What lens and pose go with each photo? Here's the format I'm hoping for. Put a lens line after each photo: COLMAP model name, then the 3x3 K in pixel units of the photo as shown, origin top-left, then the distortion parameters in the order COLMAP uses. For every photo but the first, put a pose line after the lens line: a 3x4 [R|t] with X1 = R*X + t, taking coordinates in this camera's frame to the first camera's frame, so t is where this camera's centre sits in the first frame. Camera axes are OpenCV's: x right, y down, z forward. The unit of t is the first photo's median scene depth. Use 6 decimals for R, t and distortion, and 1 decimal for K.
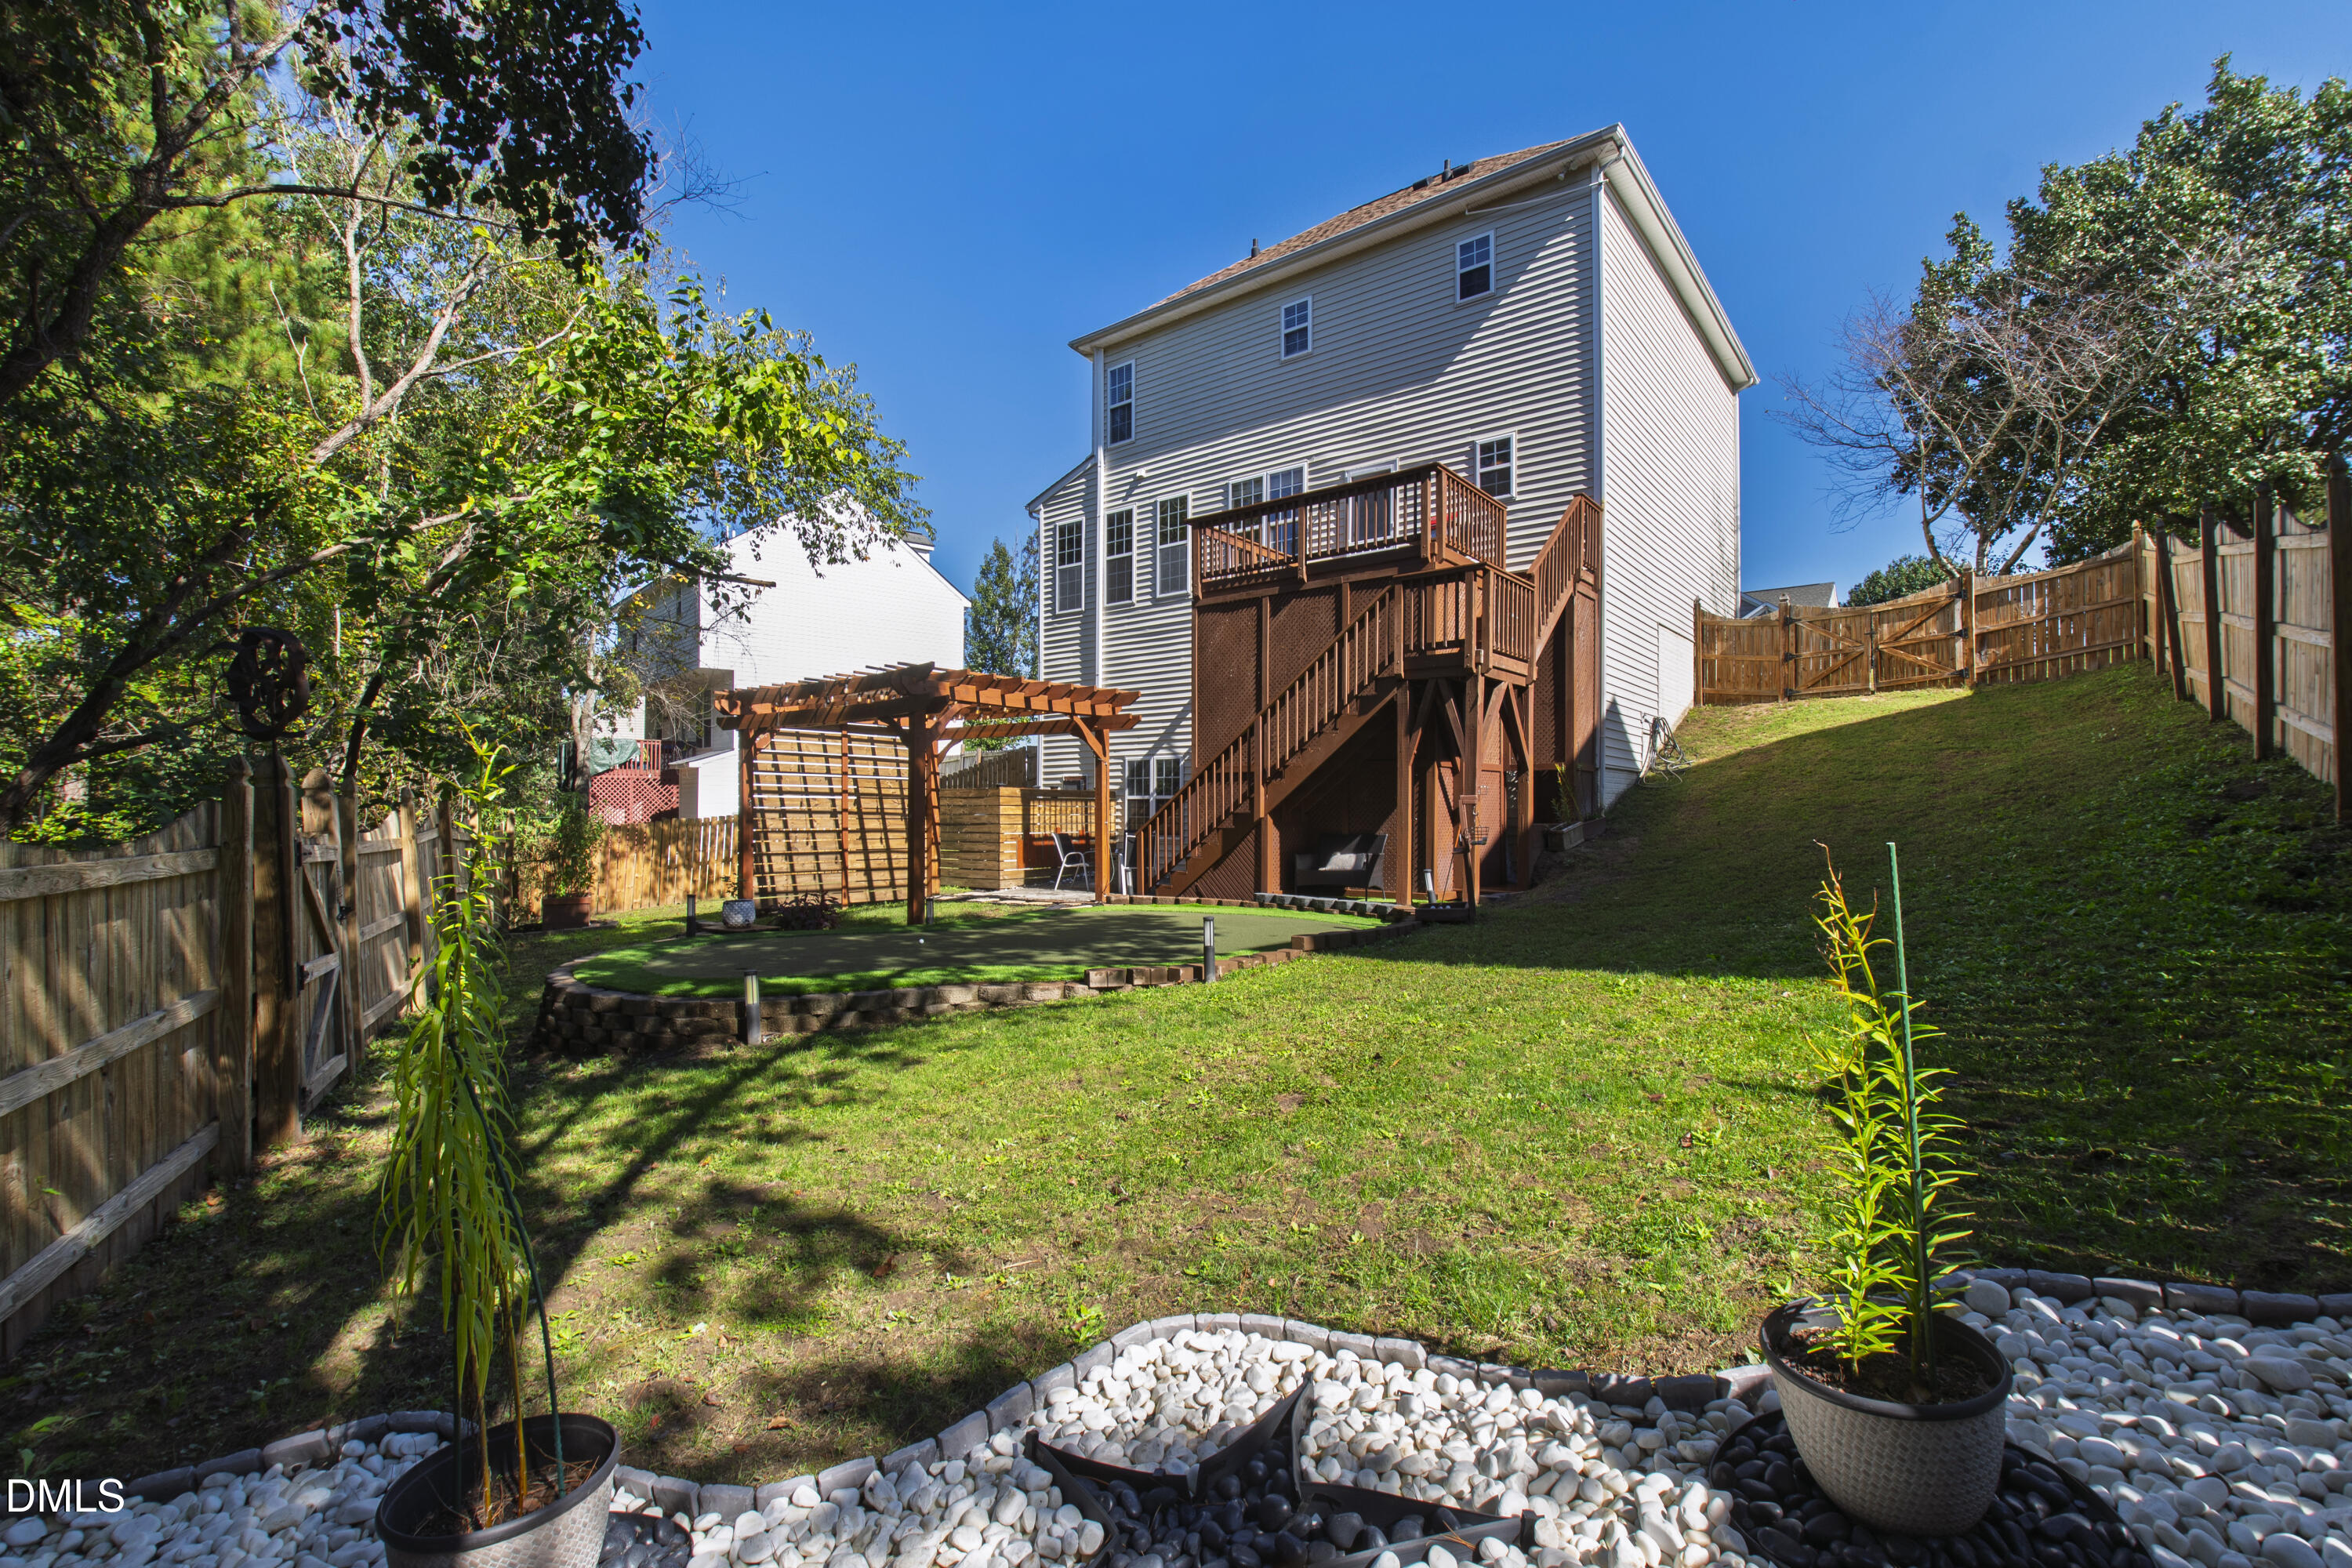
lens RADIAL K [[1038.0, 0, 1178.6], [0, 1038.0, 804.2], [0, 0, 1]] dist [0.002721, 0.000032]
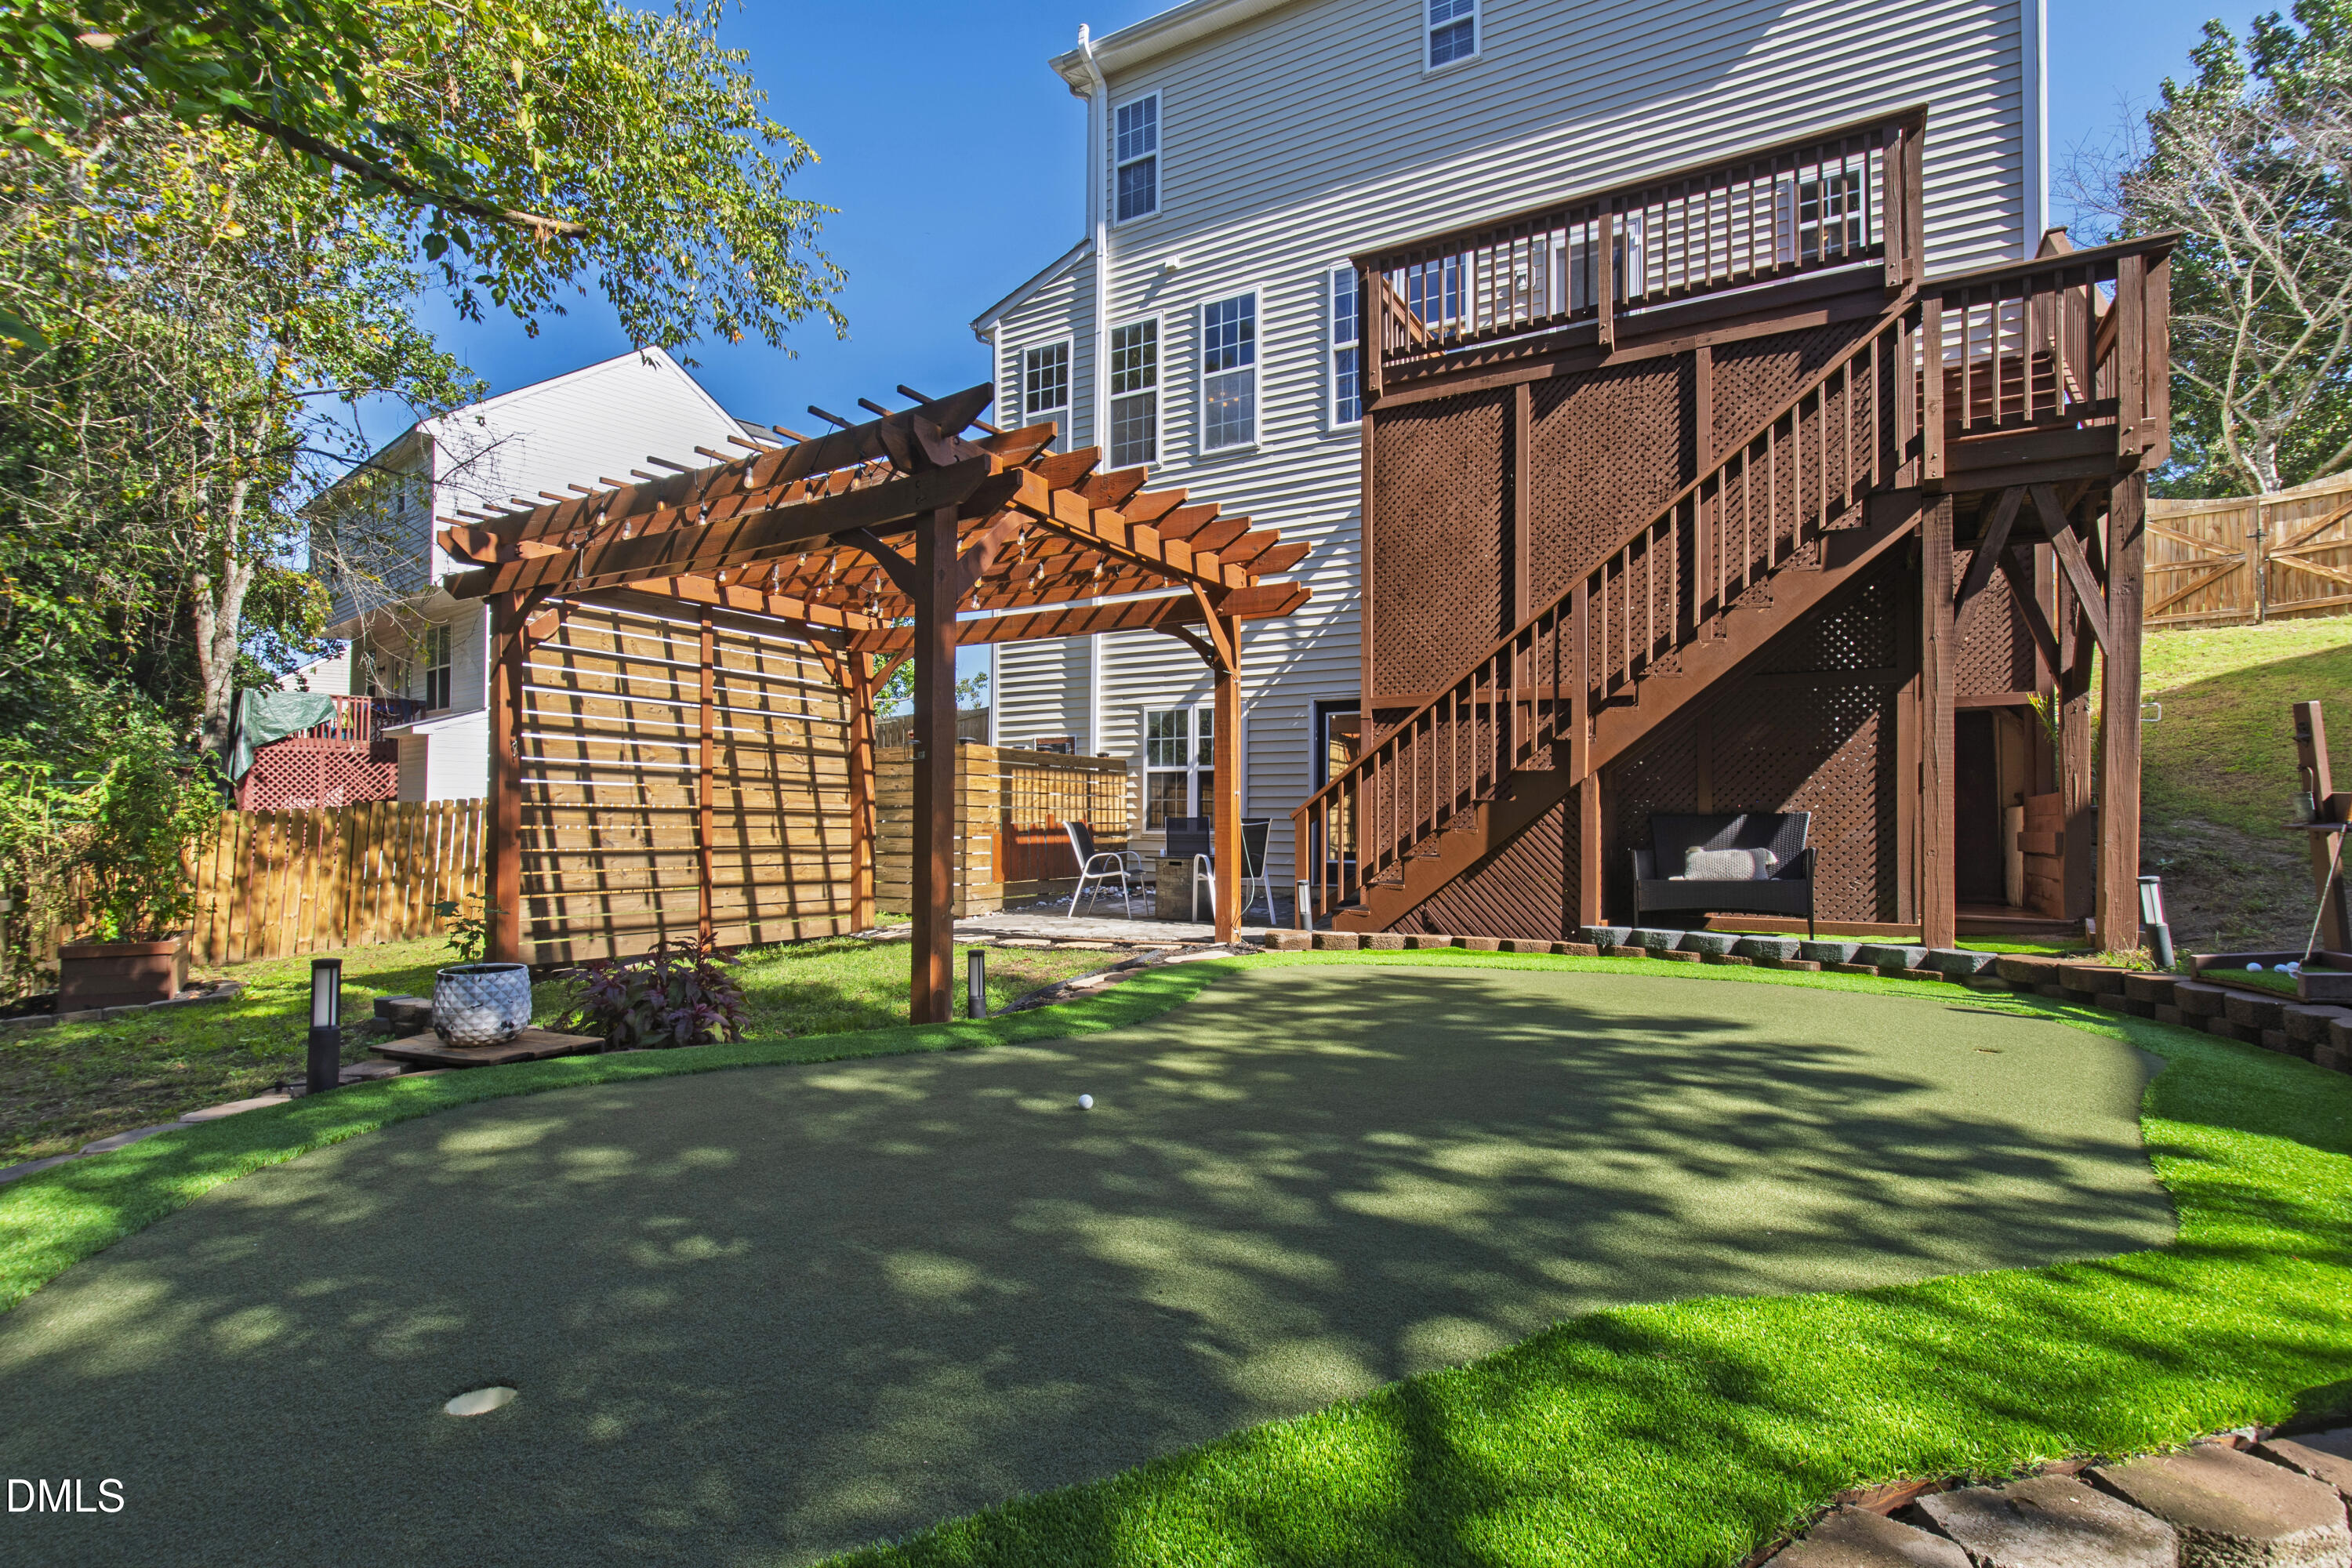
lens RADIAL K [[1132.4, 0, 1175.9], [0, 1132.4, 802.2], [0, 0, 1]] dist [-0.002052, 0.001146]
pose [[0.989913, 0.005477, 0.141573, -0.164263], [-0.004119, 0.999943, -0.009883, 0.025612], [-0.141619, 0.009200, 0.989878, 0.392020]]
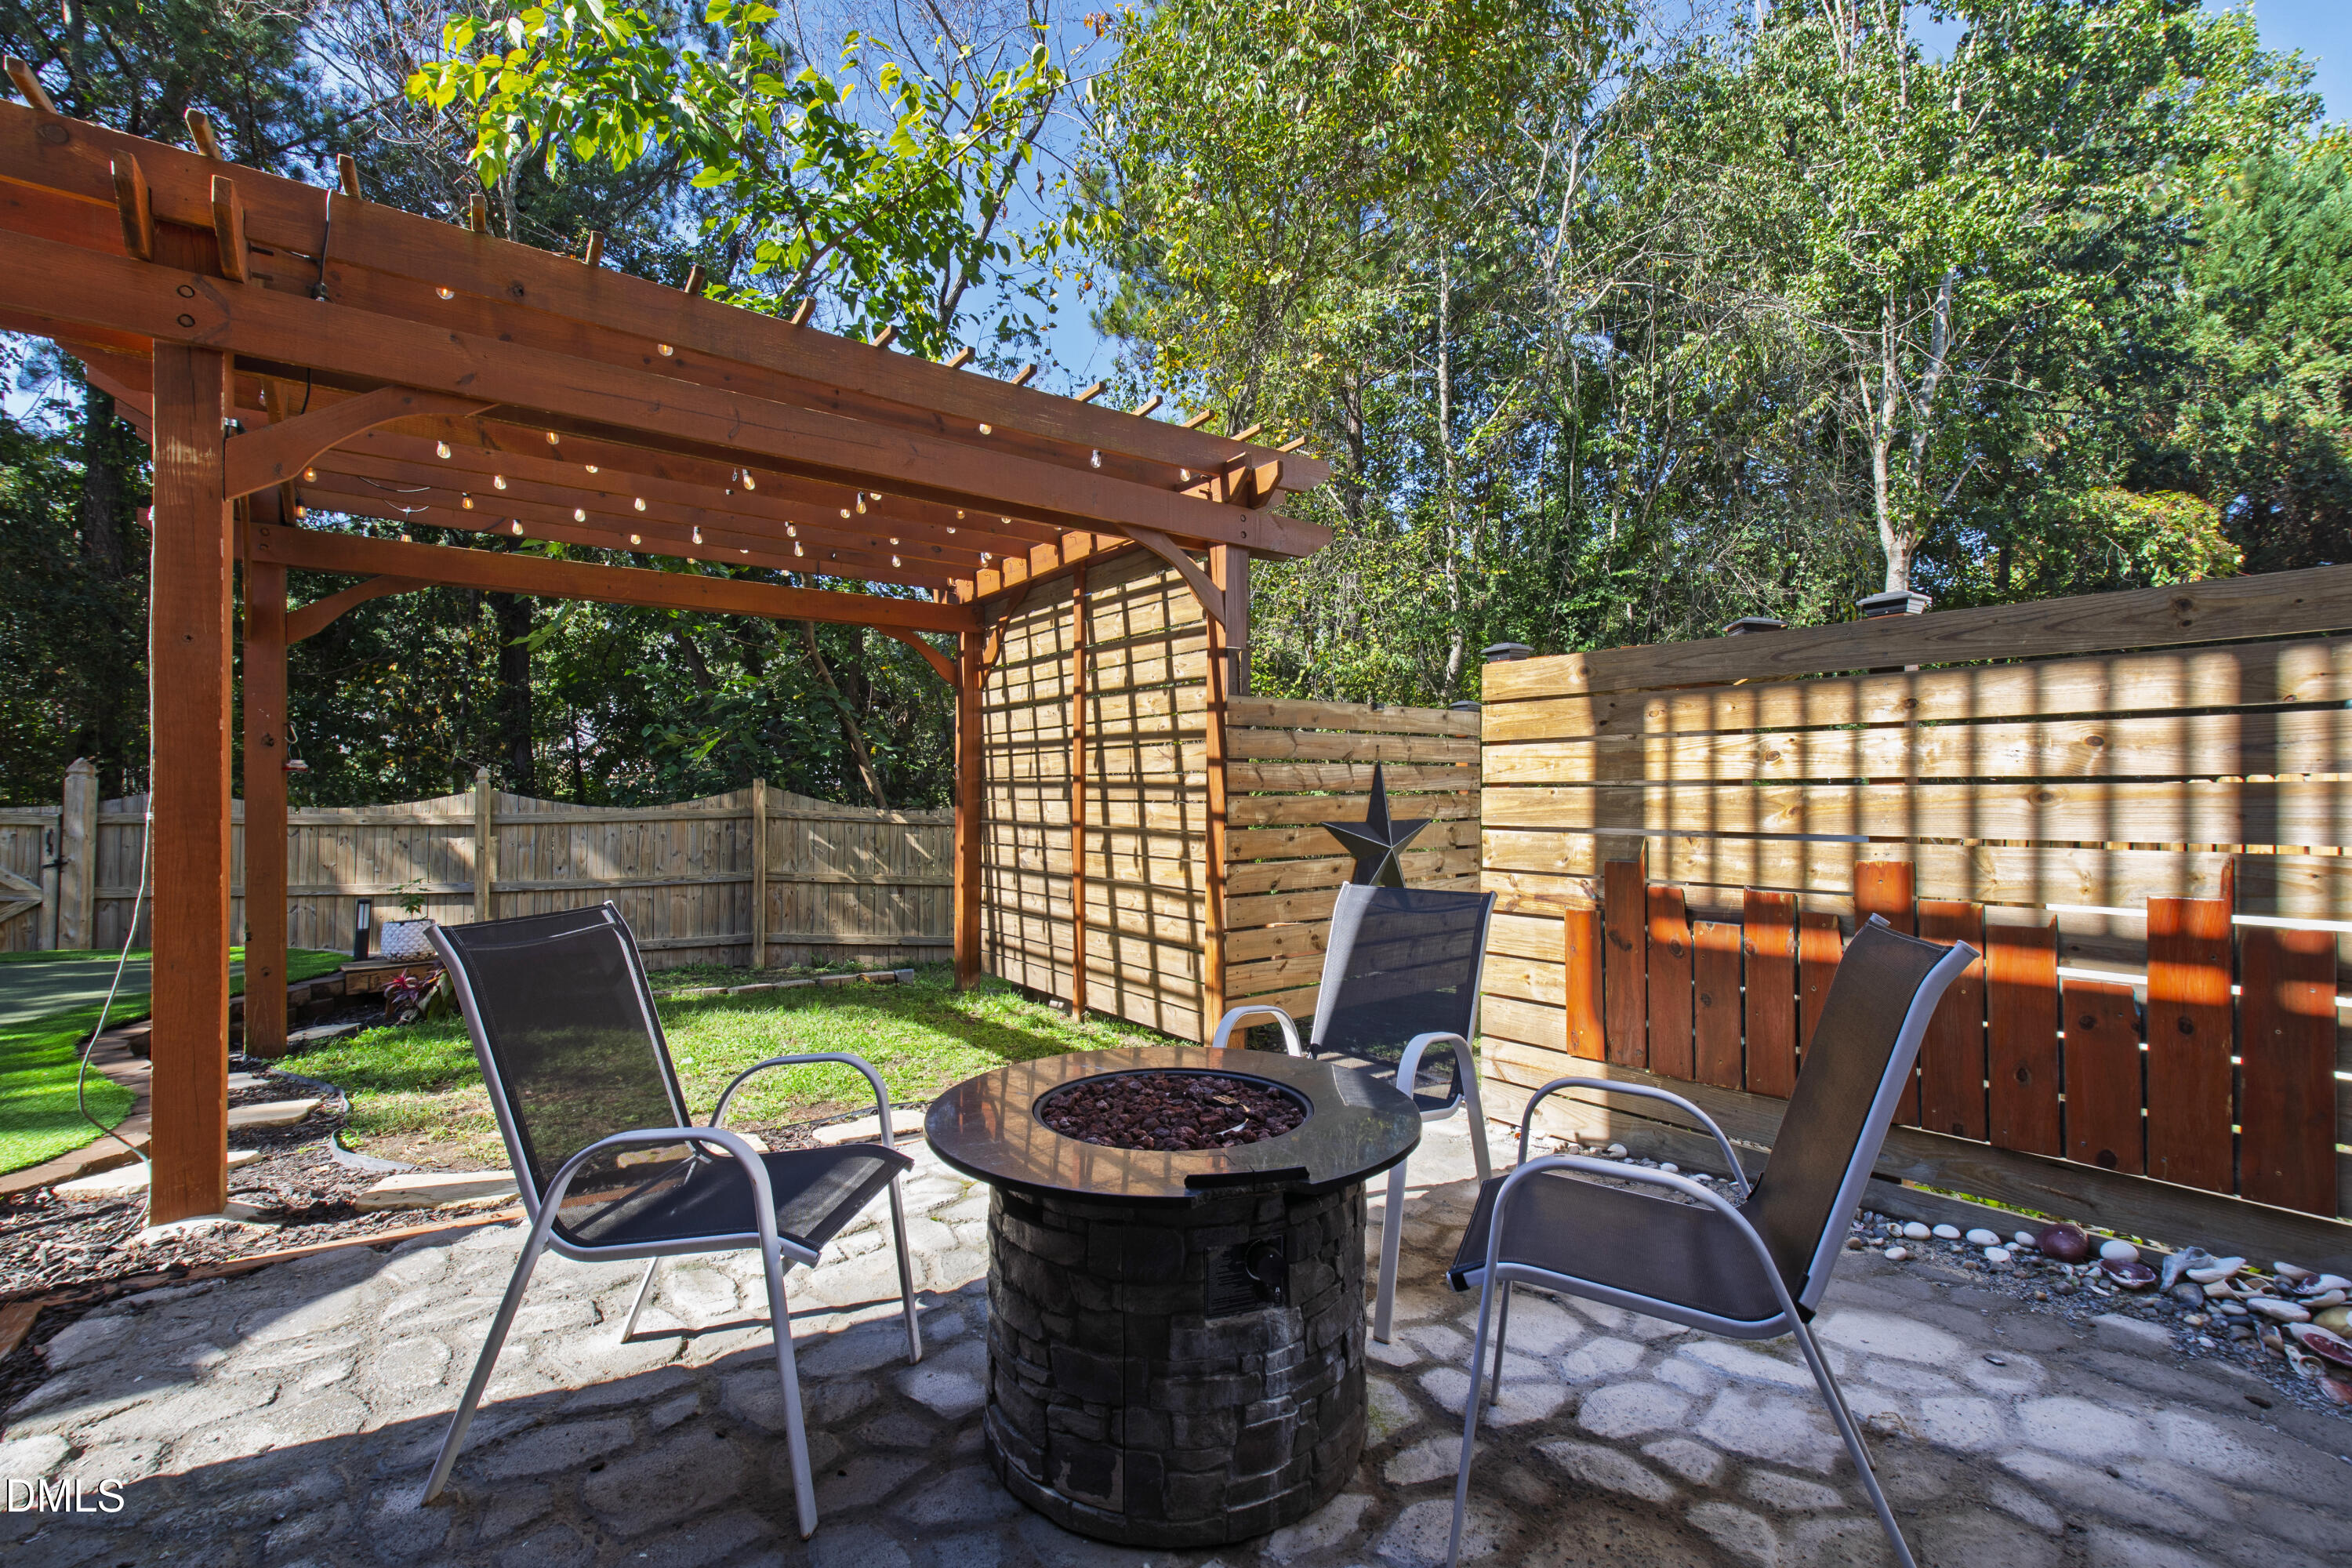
lens RADIAL K [[1038.0, 0, 1178.6], [0, 1038.0, 804.2], [0, 0, 1]] dist [0.002721, 0.000032]
pose [[-0.246132, 0.003779, -0.969229, 0.071058], [0.010769, 0.999941, 0.001164, 0.015614], [0.969176, -0.010152, -0.246158, 1.118972]]
